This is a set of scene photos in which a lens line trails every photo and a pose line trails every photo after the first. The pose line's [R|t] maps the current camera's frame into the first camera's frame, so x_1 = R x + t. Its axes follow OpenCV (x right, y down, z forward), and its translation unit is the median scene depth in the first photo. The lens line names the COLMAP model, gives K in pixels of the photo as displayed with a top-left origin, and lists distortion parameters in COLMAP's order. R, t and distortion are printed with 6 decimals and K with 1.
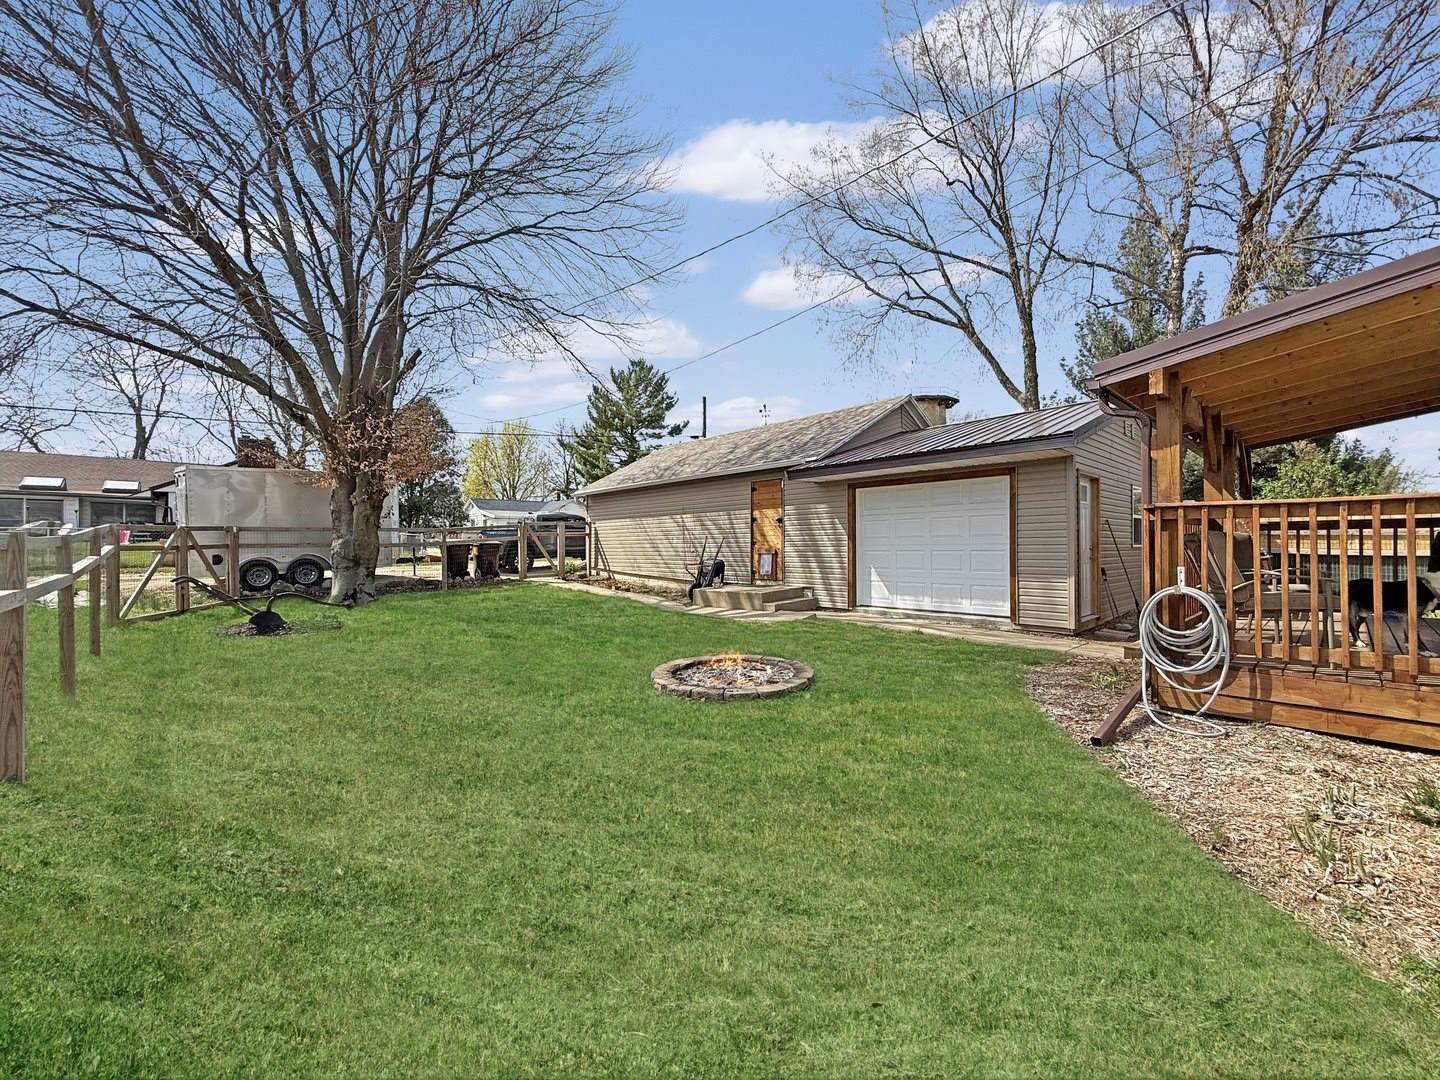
lens RADIAL K [[591.3, 0, 714.4], [0, 591.3, 543.6], [0, 0, 1]] dist [0.003602, -0.000530]
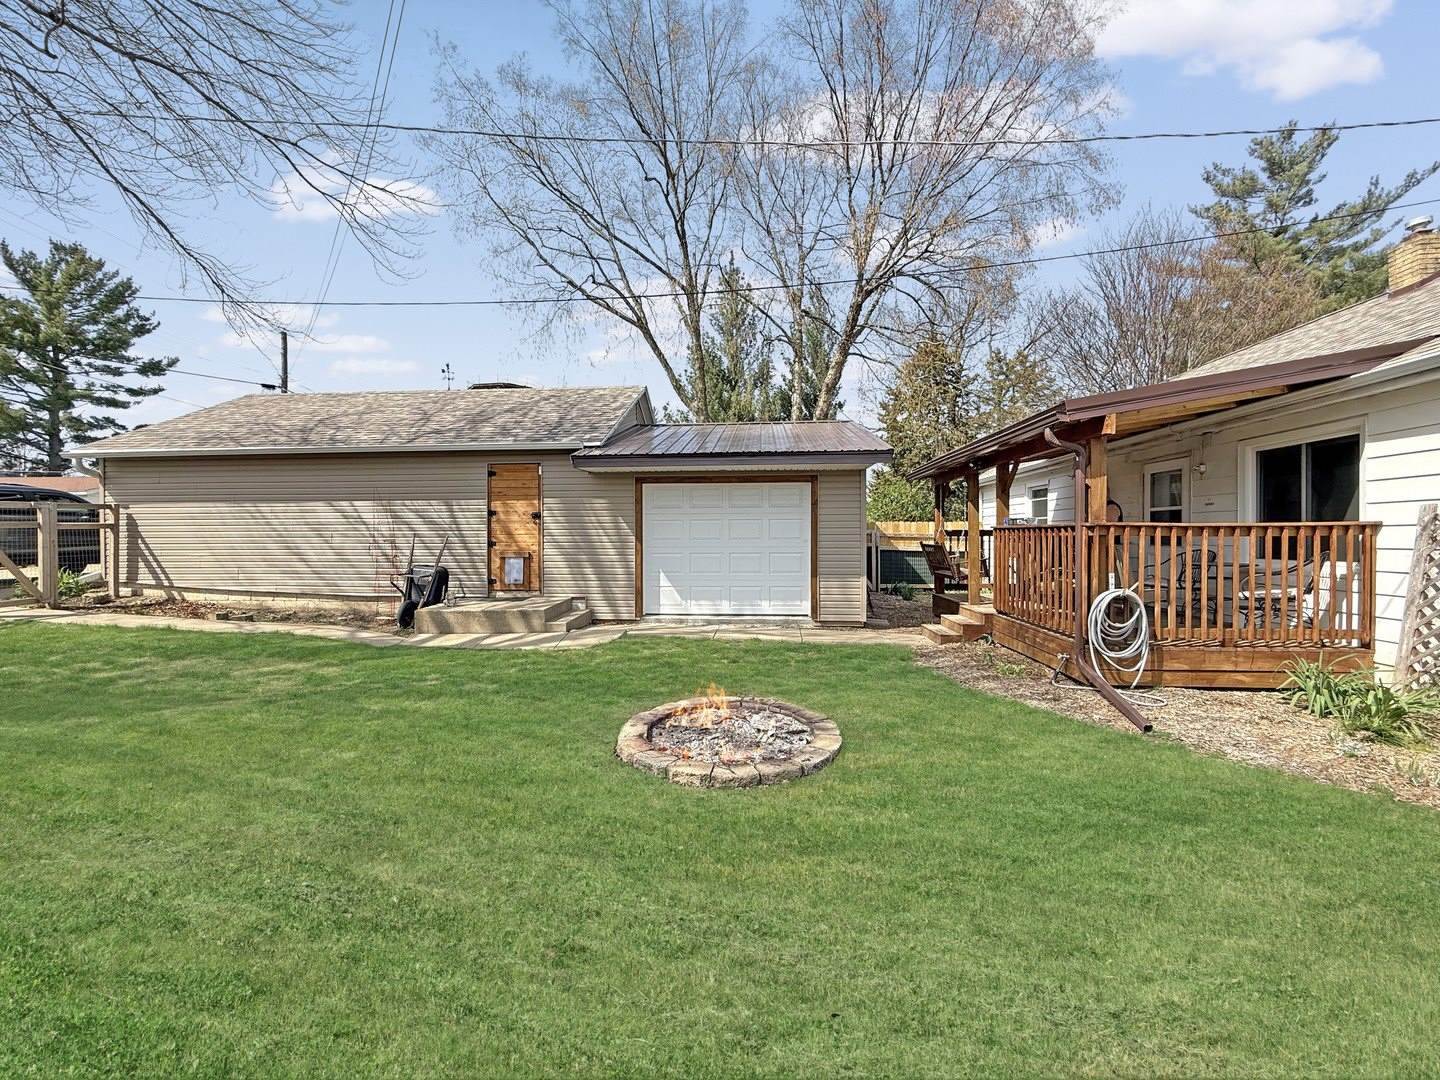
lens RADIAL K [[591.3, 0, 724.1], [0, 591.3, 539.7], [0, 0, 1]] dist [0.003602, -0.000530]
pose [[0.726371, -0.000341, 0.687303, -0.238535], [-0.005647, 0.999963, 0.006464, -0.012355], [-0.687280, -0.008576, 0.726342, 0.228436]]
